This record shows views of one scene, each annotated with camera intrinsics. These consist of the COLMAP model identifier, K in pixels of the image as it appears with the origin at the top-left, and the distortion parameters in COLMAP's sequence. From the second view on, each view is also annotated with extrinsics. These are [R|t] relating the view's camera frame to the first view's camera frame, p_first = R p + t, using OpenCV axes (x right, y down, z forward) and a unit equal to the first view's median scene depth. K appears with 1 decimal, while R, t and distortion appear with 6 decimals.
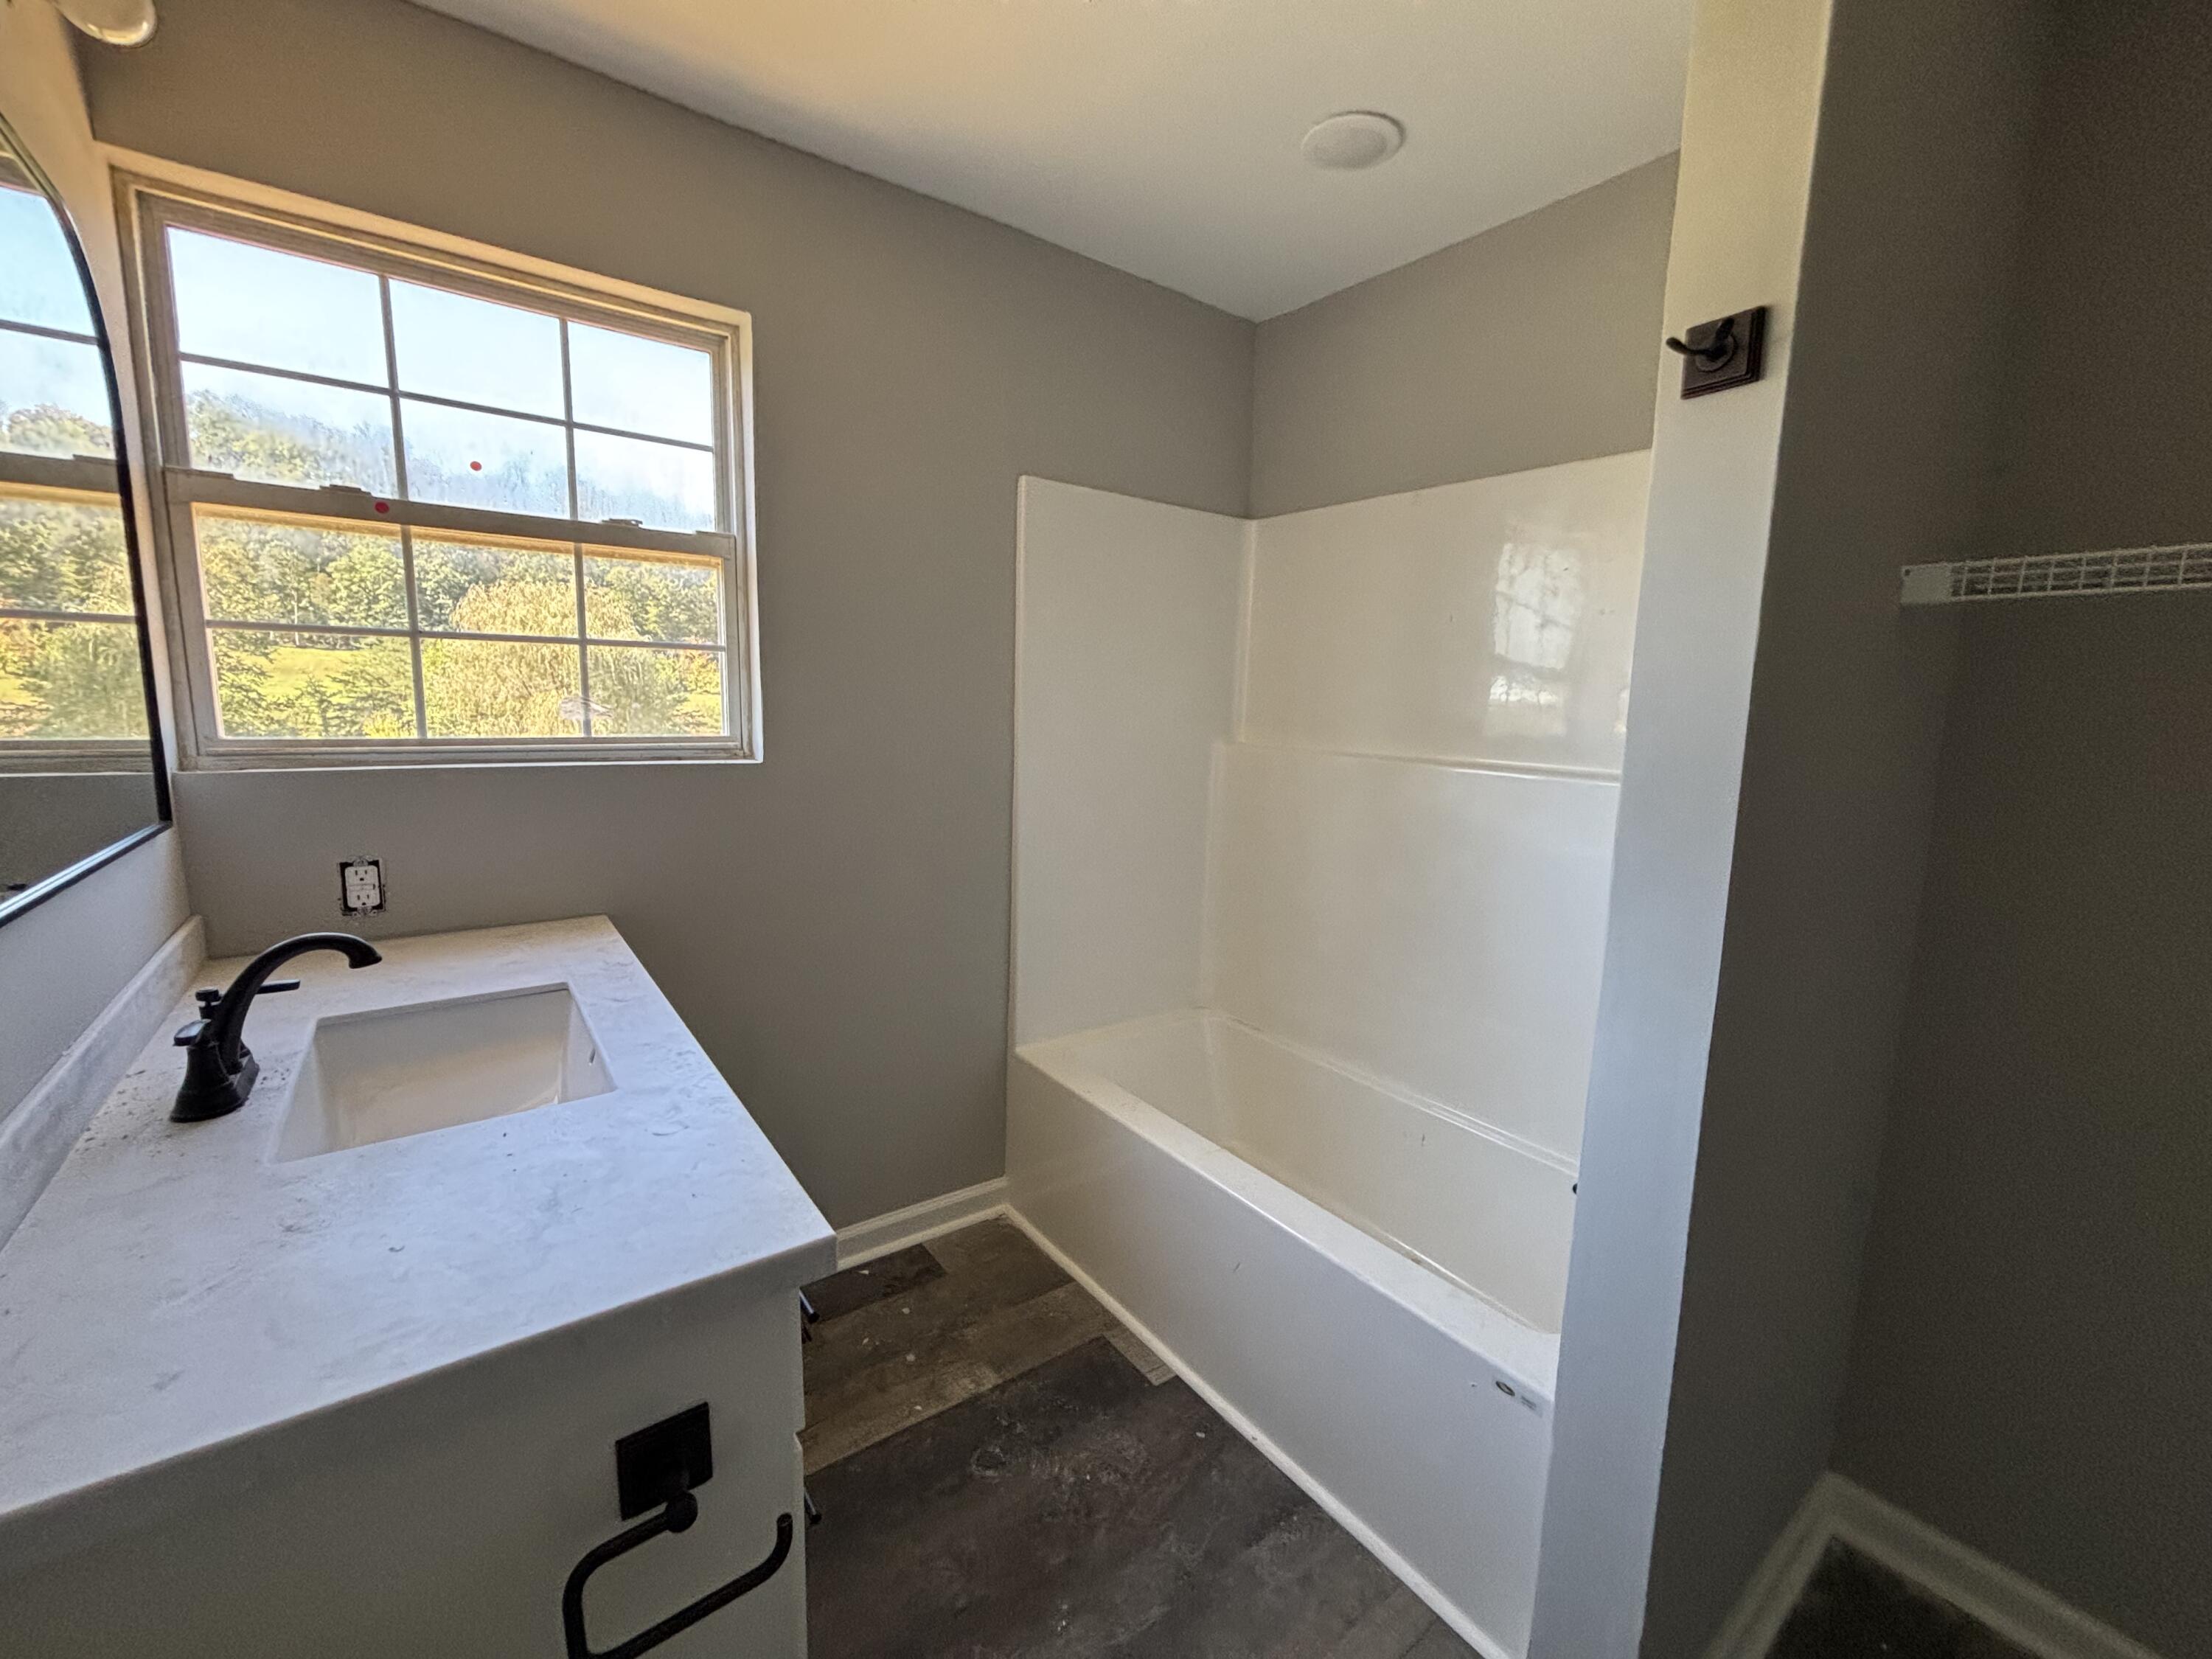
lens RADIAL K [[906.2, 0, 1112.9], [0, 906.2, 824.6], [0, 0, 1]] dist [0.000532, 0.000309]
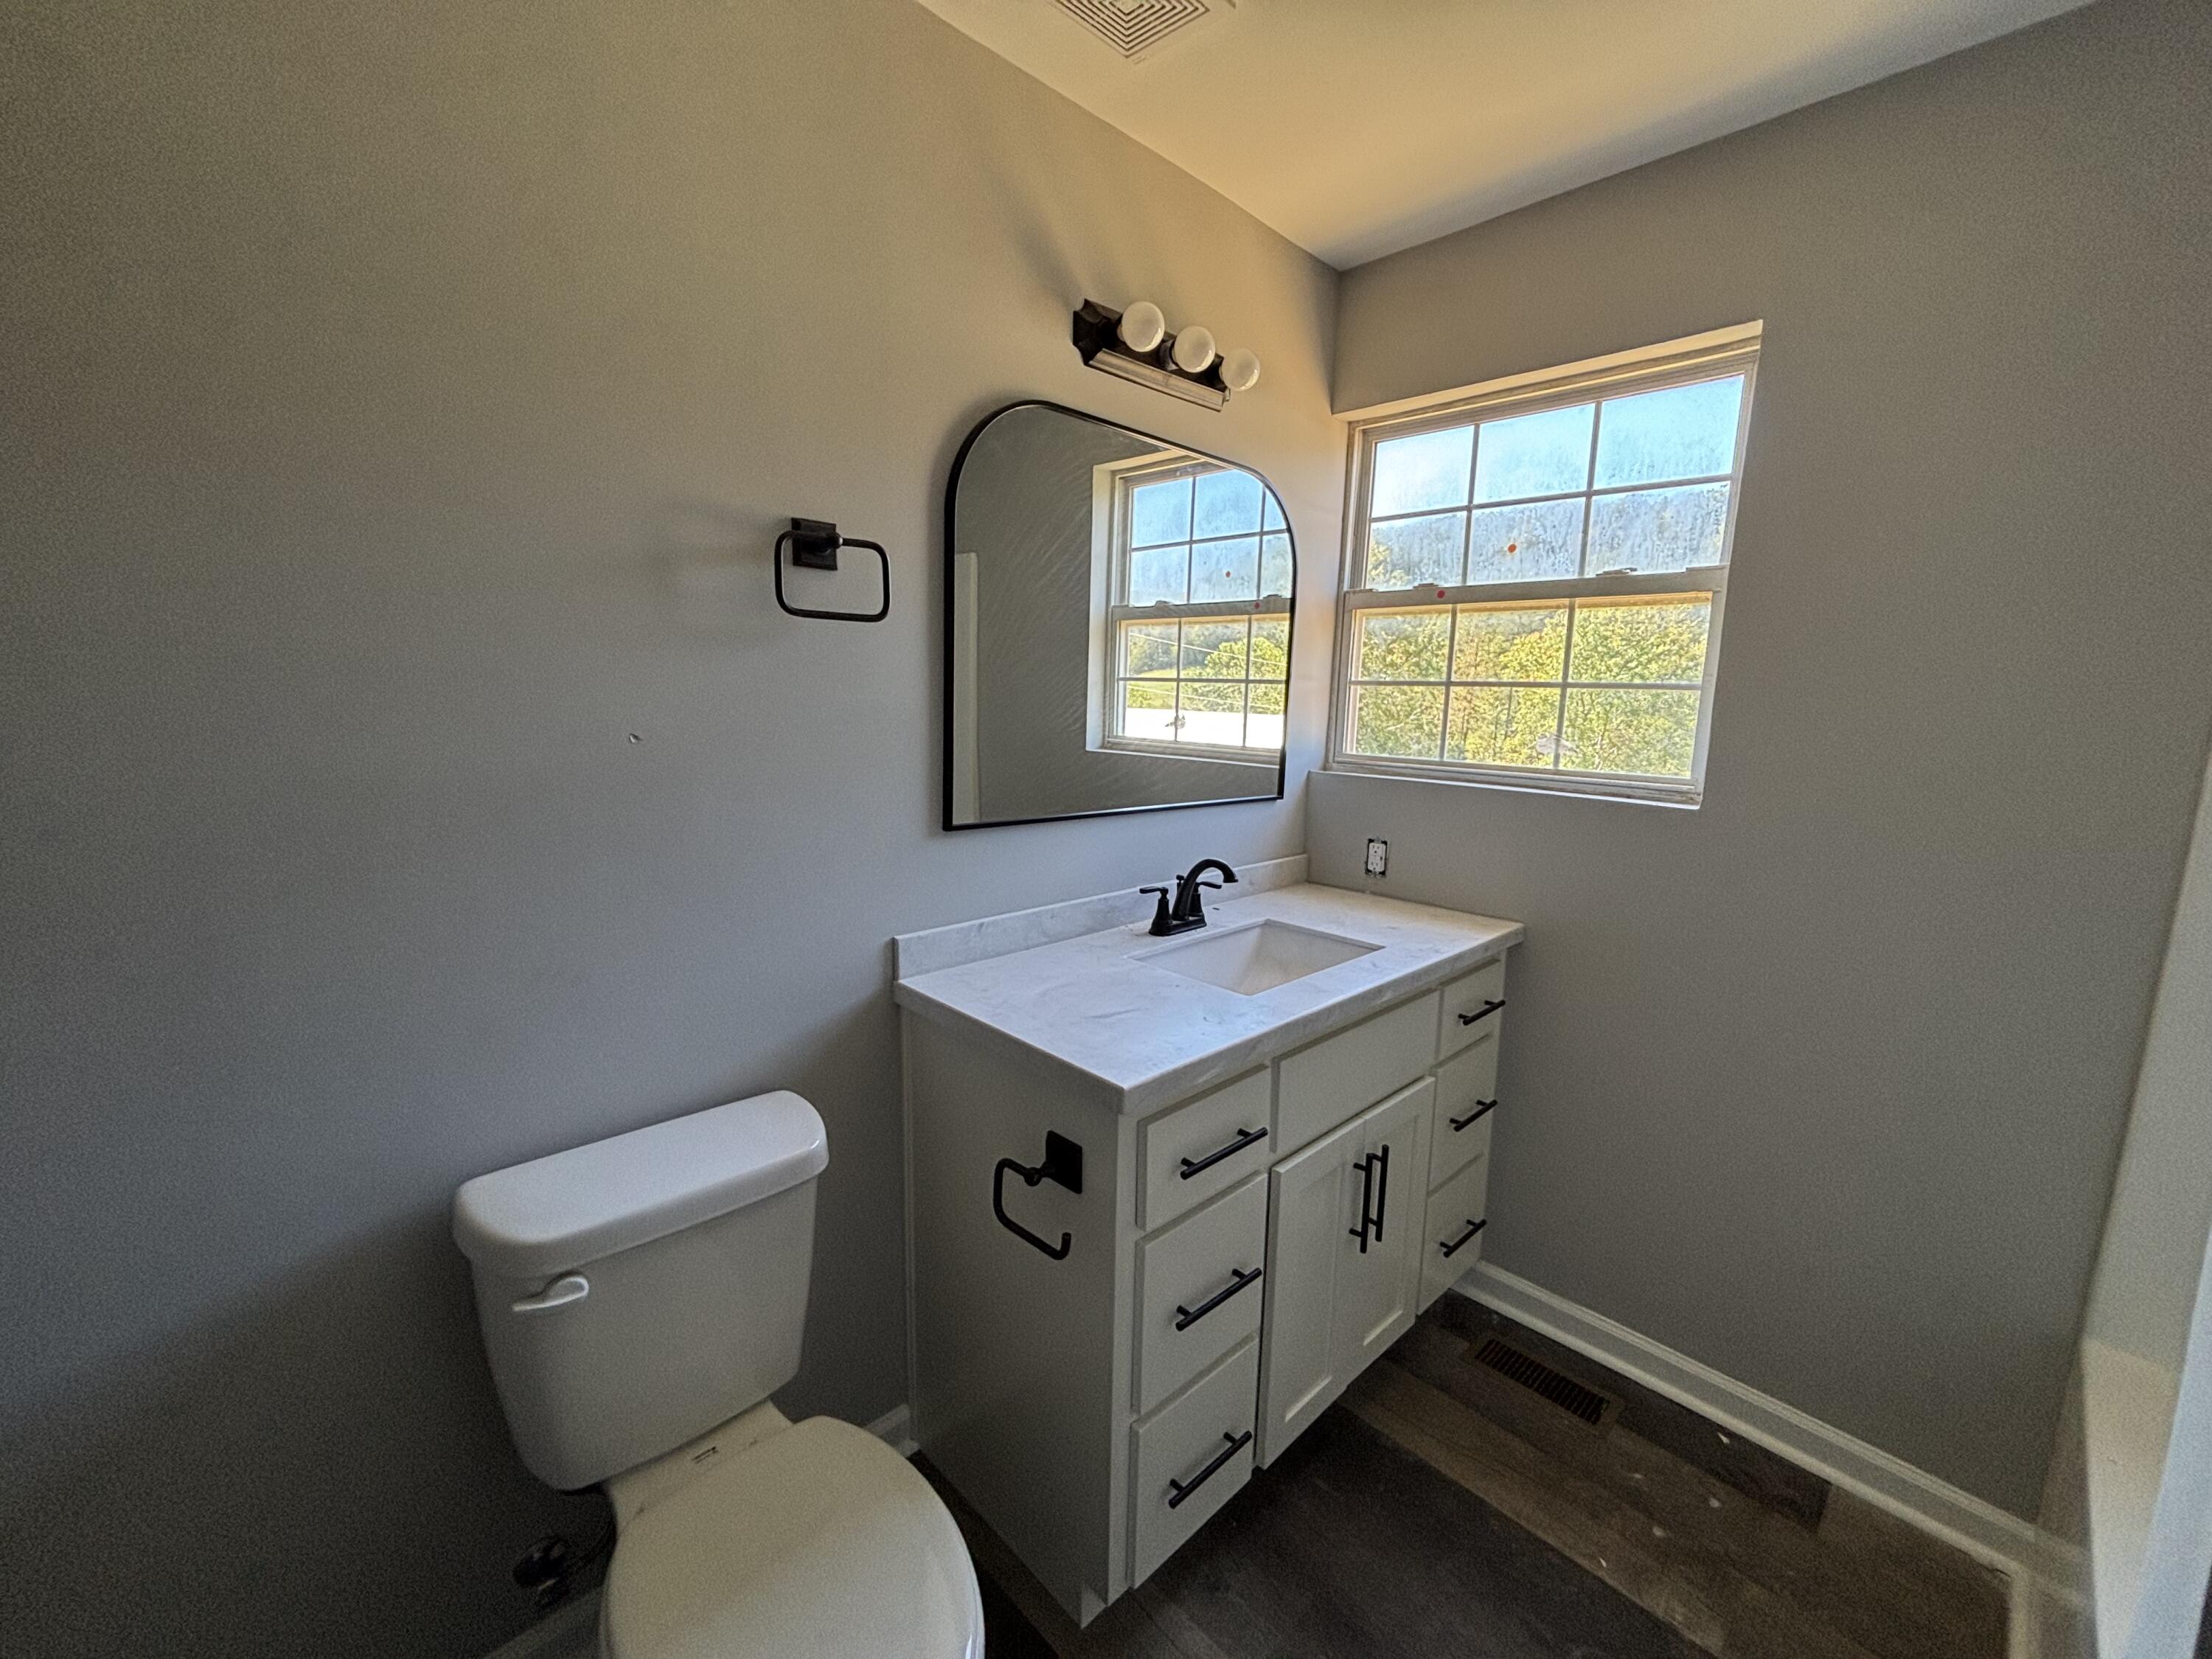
lens RADIAL K [[906.2, 0, 1122.8], [0, 906.2, 832.1], [0, 0, 1]] dist [0.000532, 0.000309]
pose [[0.133590, 0.126238, -0.982964, 0.500323], [-0.169238, 0.980191, 0.102882, -0.047531], [0.976479, 0.152611, 0.152308, 0.333100]]
